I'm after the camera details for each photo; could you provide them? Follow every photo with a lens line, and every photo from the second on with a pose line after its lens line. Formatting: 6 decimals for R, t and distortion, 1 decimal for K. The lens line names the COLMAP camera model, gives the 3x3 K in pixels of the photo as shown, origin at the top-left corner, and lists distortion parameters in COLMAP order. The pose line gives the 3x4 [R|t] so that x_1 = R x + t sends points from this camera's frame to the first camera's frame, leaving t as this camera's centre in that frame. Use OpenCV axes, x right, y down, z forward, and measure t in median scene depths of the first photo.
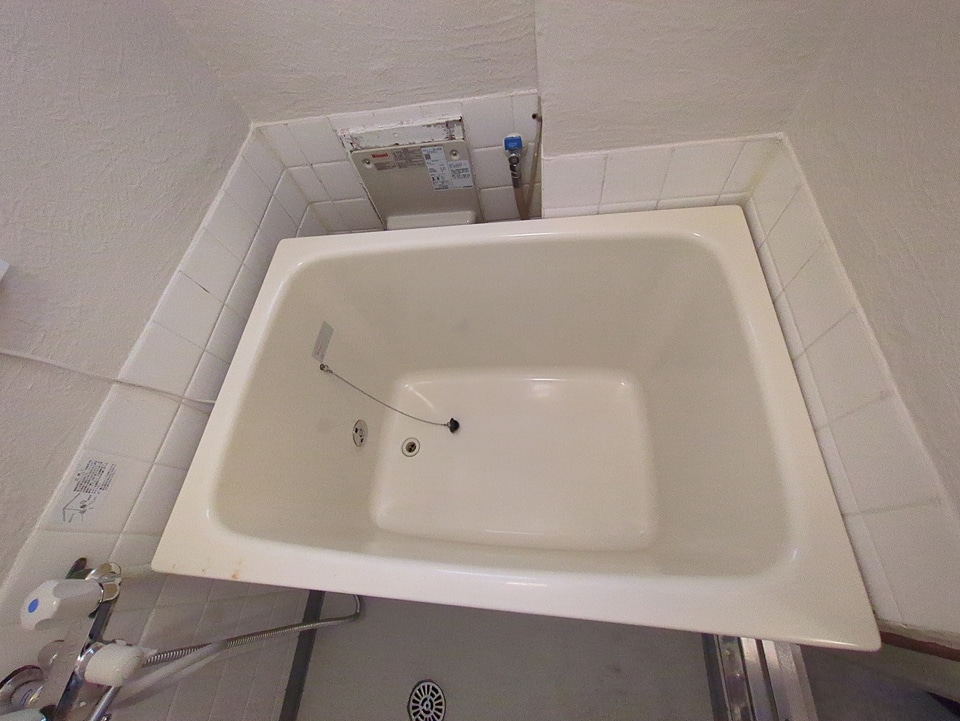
lens RADIAL K [[376.8, 0, 484.5], [0, 376.8, 361.2], [0, 0, 1]] dist [-0.001244, 0.000655]
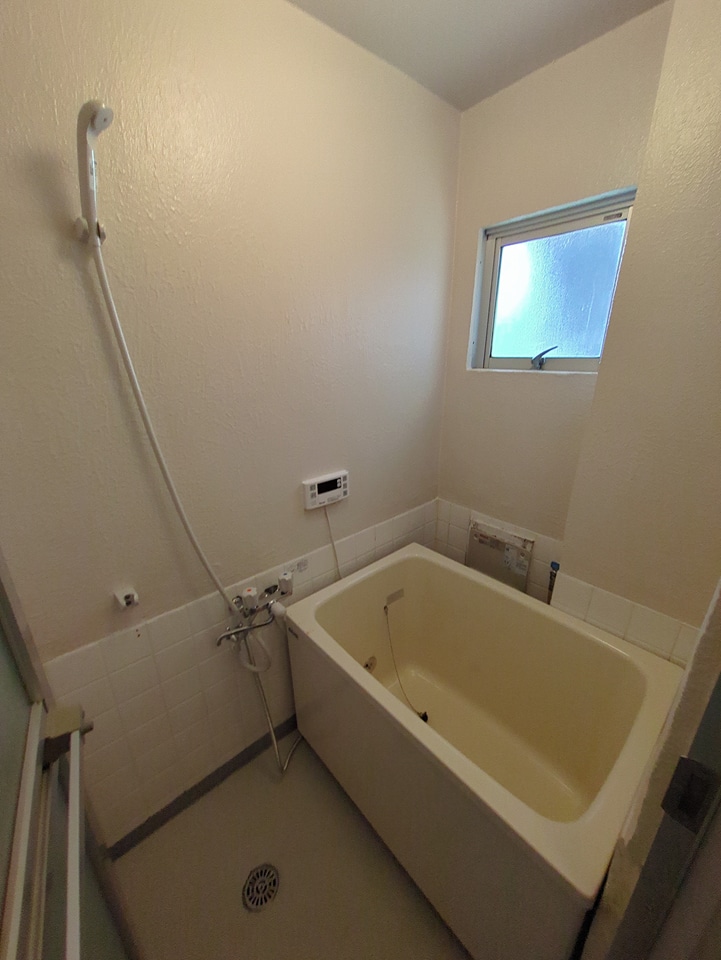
lens RADIAL K [[376.8, 0, 360.1], [0, 376.8, 481.7], [0, 0, 1]] dist [-0.001244, 0.000655]
pose [[0.705413, 0.378812, -0.599077, 0.313040], [-0.671578, 0.627490, -0.394005, 0.441407], [0.226662, 0.680263, 0.697041, -0.639052]]
